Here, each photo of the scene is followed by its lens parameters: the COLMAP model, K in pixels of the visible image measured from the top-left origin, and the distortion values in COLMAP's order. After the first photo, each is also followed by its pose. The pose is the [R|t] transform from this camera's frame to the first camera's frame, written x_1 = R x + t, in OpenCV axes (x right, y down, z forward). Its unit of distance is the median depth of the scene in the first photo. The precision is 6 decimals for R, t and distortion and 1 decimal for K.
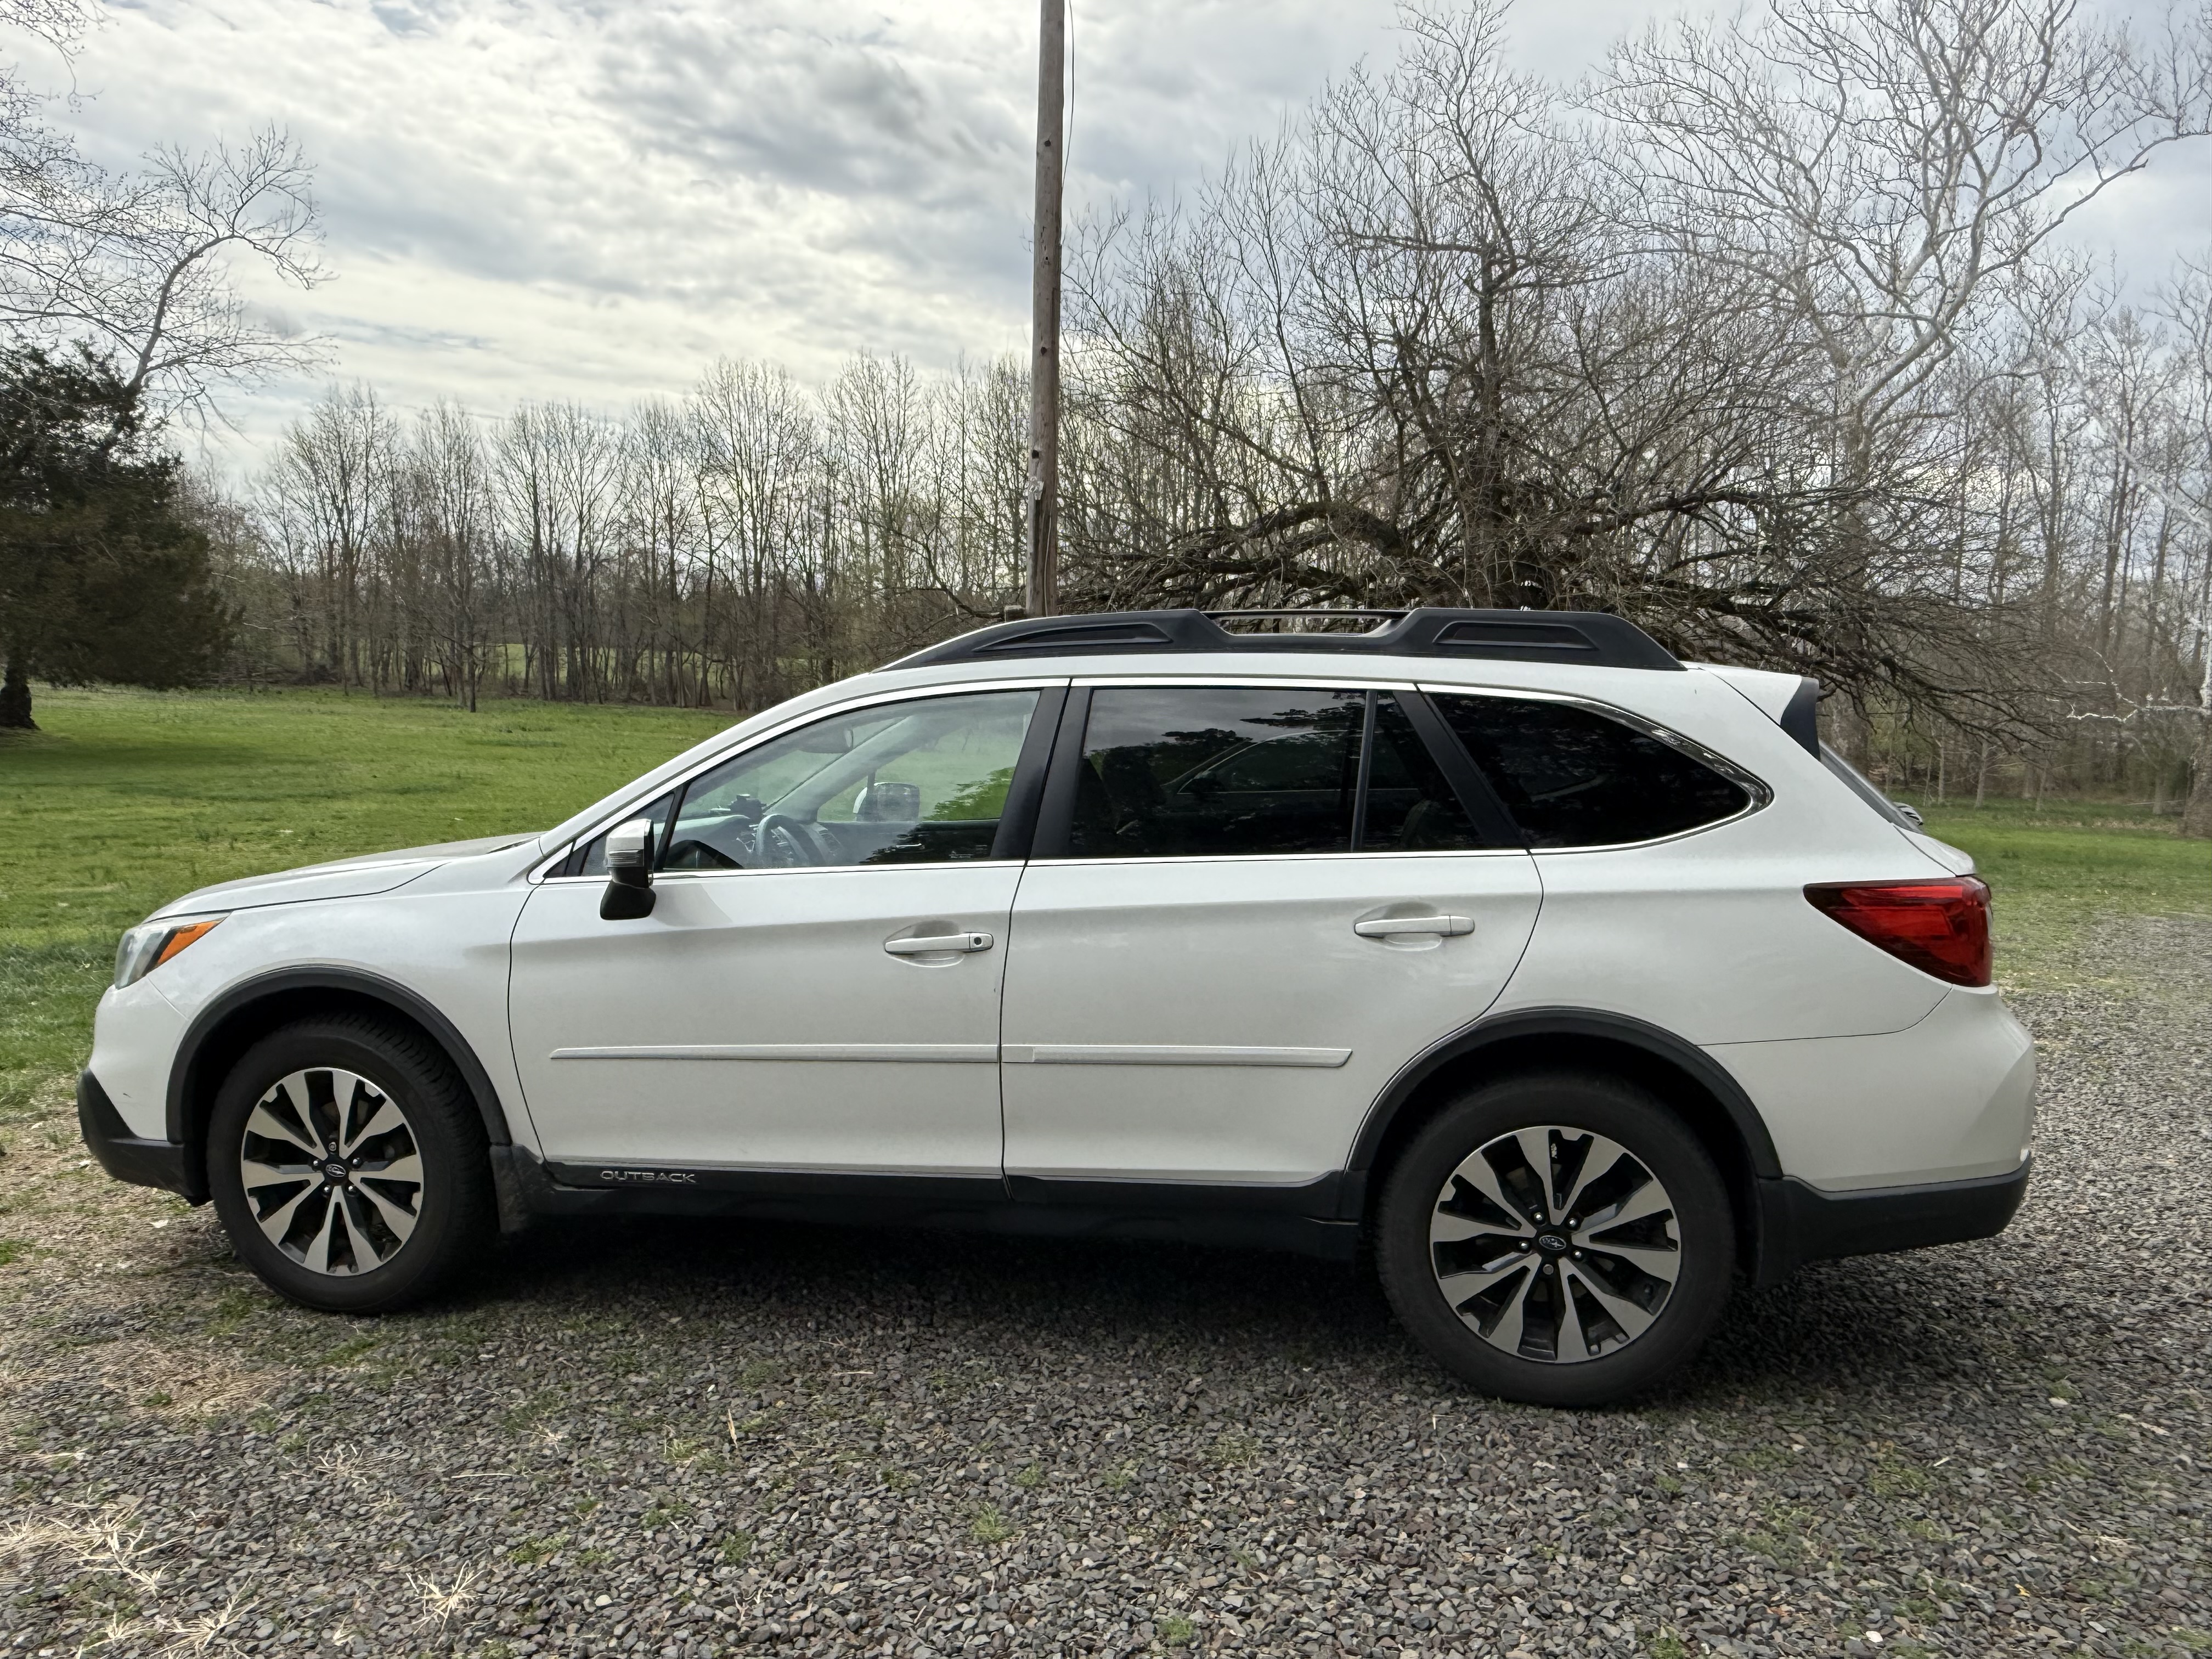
lens RADIAL K [[1413.3, 0, 1104.8], [0, 1413.3, 829.7], [0, 0, 1]] dist [-0.006671, -0.003185]
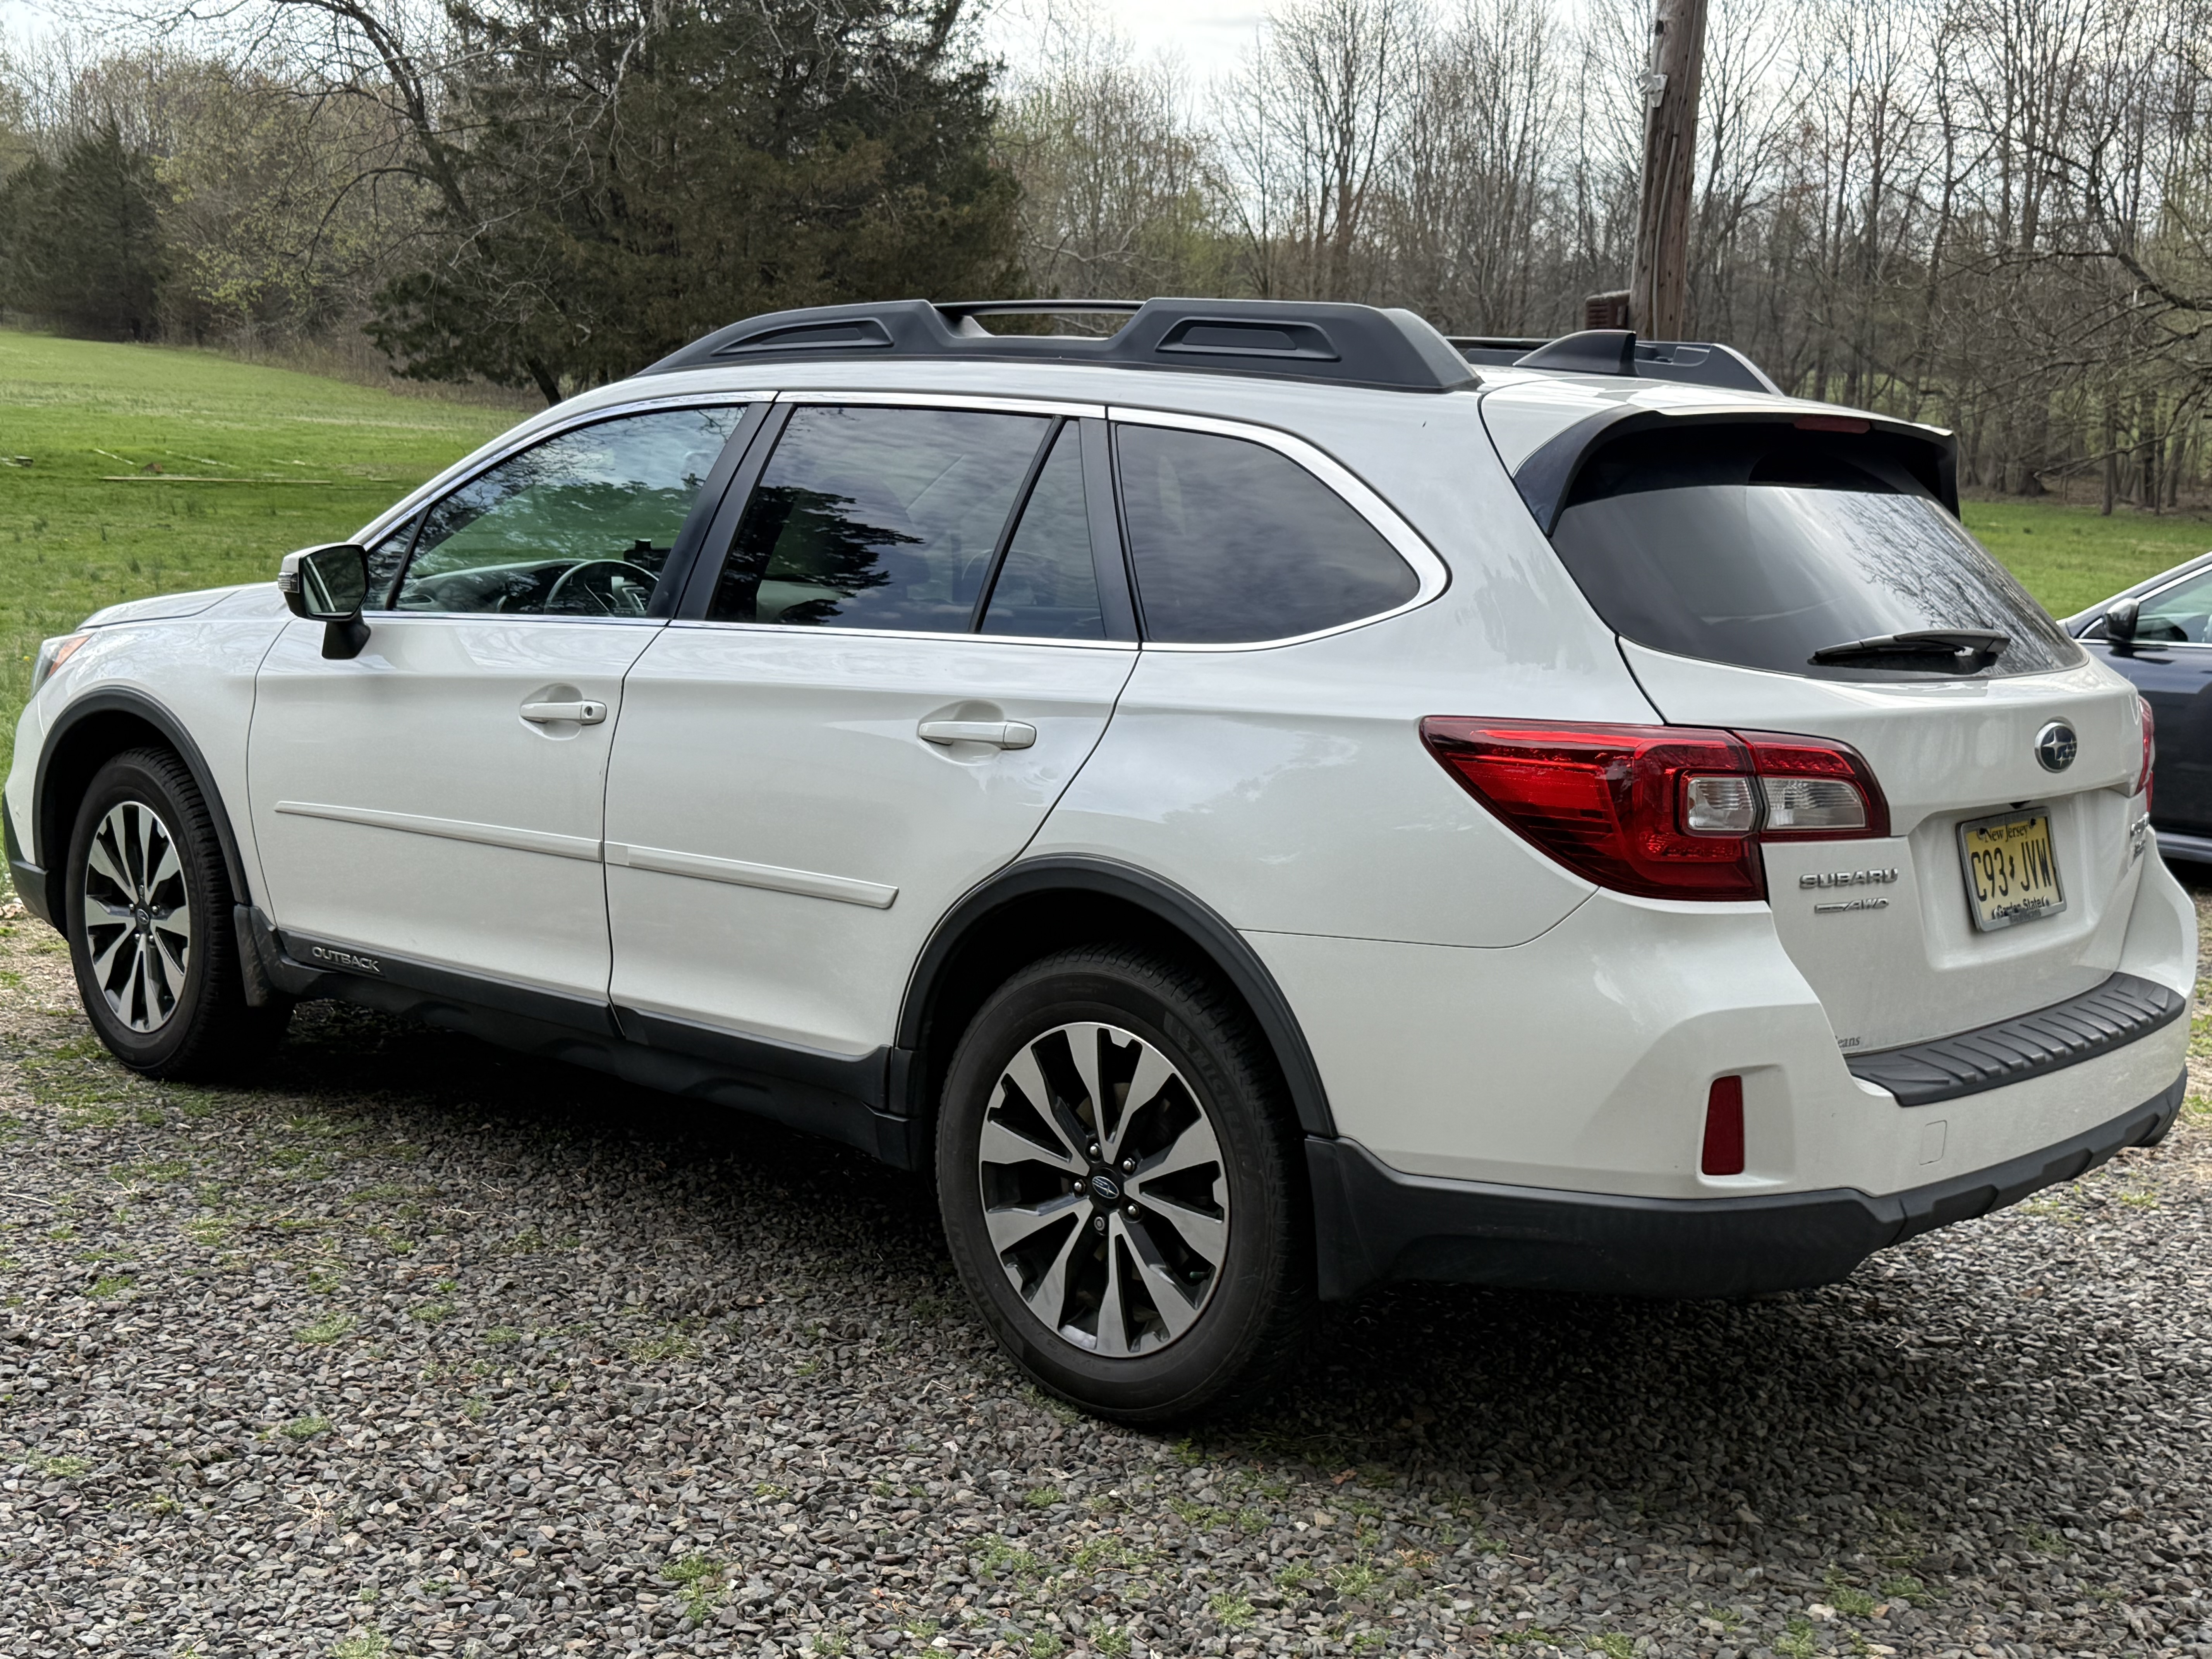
lens RADIAL K [[2627.2, 0, 1103.2], [0, 2627.2, 834.3], [0, 0, 1]] dist [0.020005, 0.000000]
pose [[0.842794, 0.107514, -0.527388, 0.994286], [-0.083142, 0.994091, 0.069791, 0.019446], [0.531775, -0.014971, 0.846753, -0.133610]]
